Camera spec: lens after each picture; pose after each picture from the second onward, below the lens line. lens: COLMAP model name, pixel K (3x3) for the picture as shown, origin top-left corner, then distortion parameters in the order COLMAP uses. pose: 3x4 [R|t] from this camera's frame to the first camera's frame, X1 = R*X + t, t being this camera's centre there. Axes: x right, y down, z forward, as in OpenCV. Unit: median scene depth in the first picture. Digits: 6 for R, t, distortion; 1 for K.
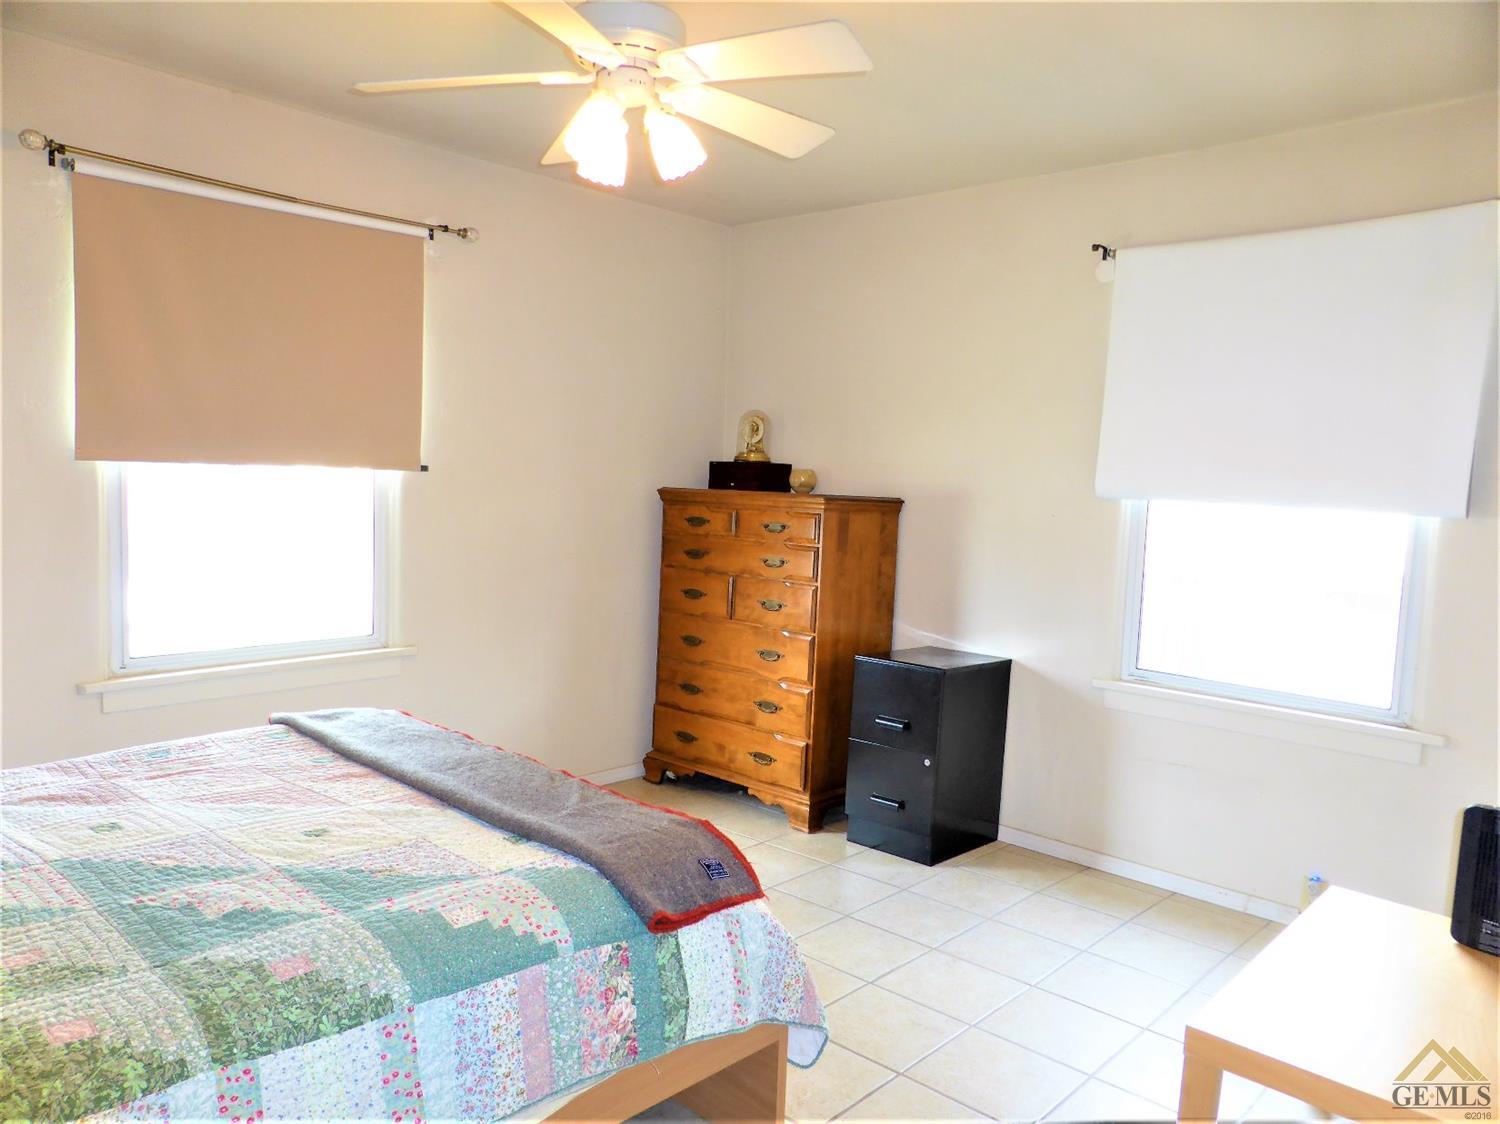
lens RADIAL K [[1095.3, 0, 745.5], [0, 1095.3, 562.6], [0, 0, 1]] dist [-0.057224, 0.075197]
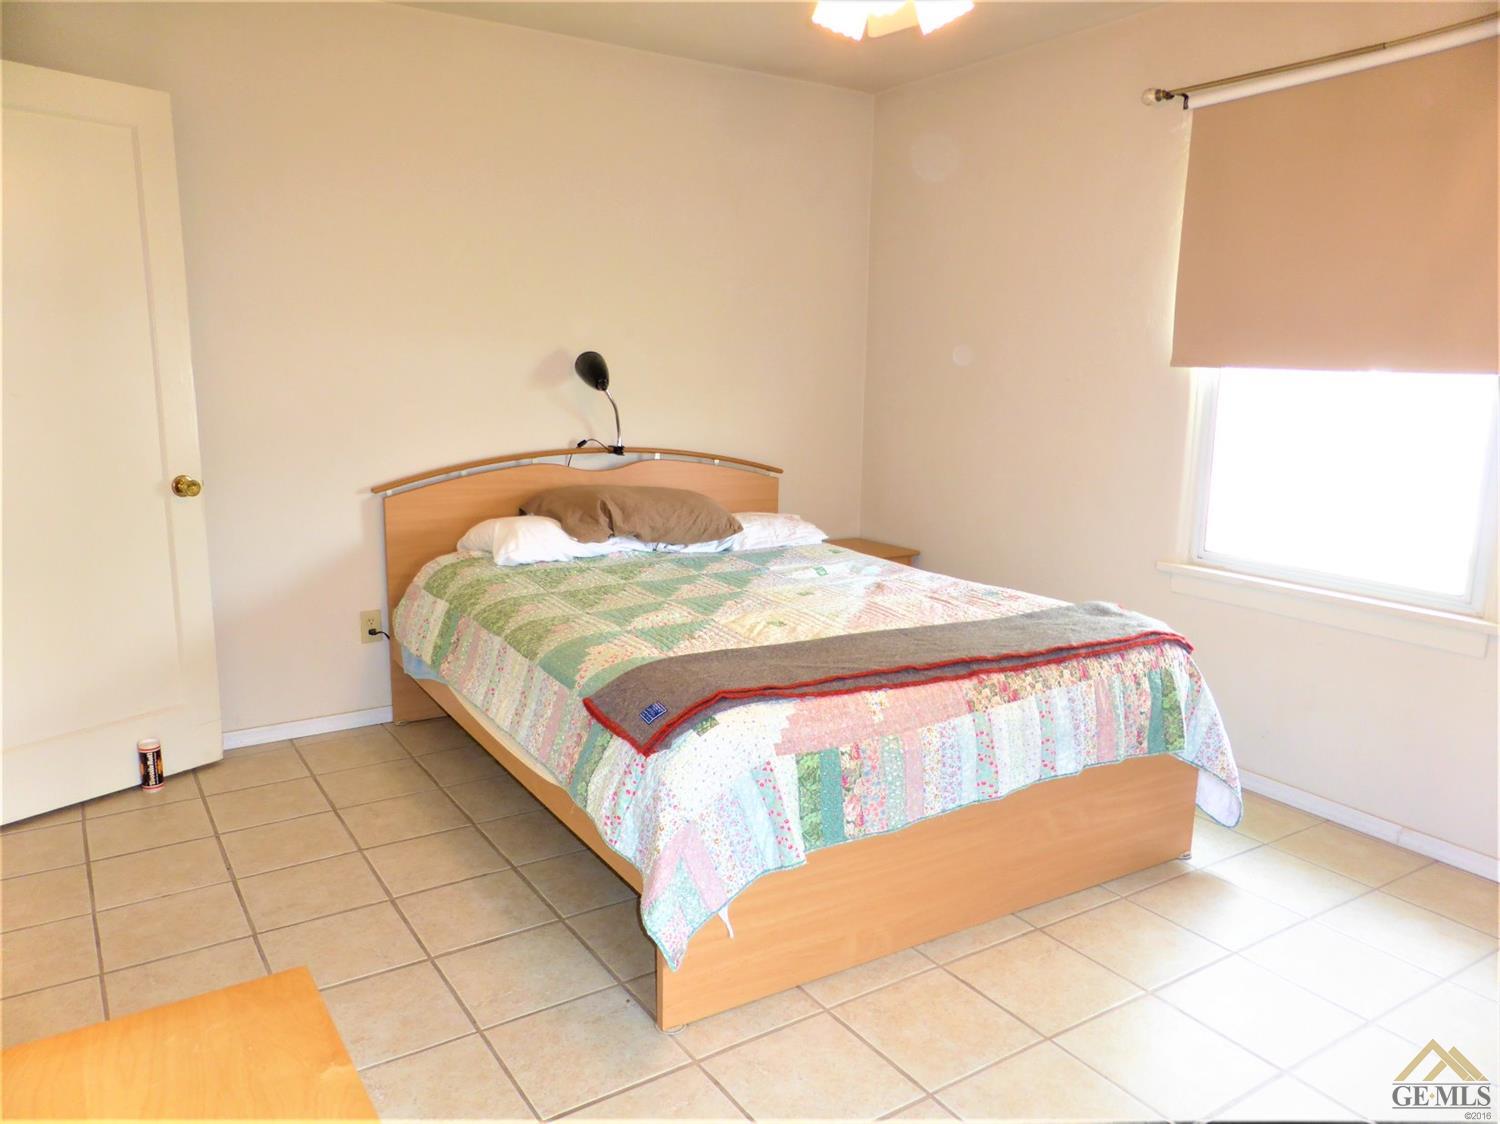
lens RADIAL K [[1095.3, 0, 746.1], [0, 1095.3, 565.3], [0, 0, 1]] dist [-0.057224, 0.075197]
pose [[-0.239537, 0.144510, -0.960072, 0.627844], [-0.102958, 0.979504, 0.173123, -0.040664], [0.965413, 0.140317, -0.219749, 0.839581]]
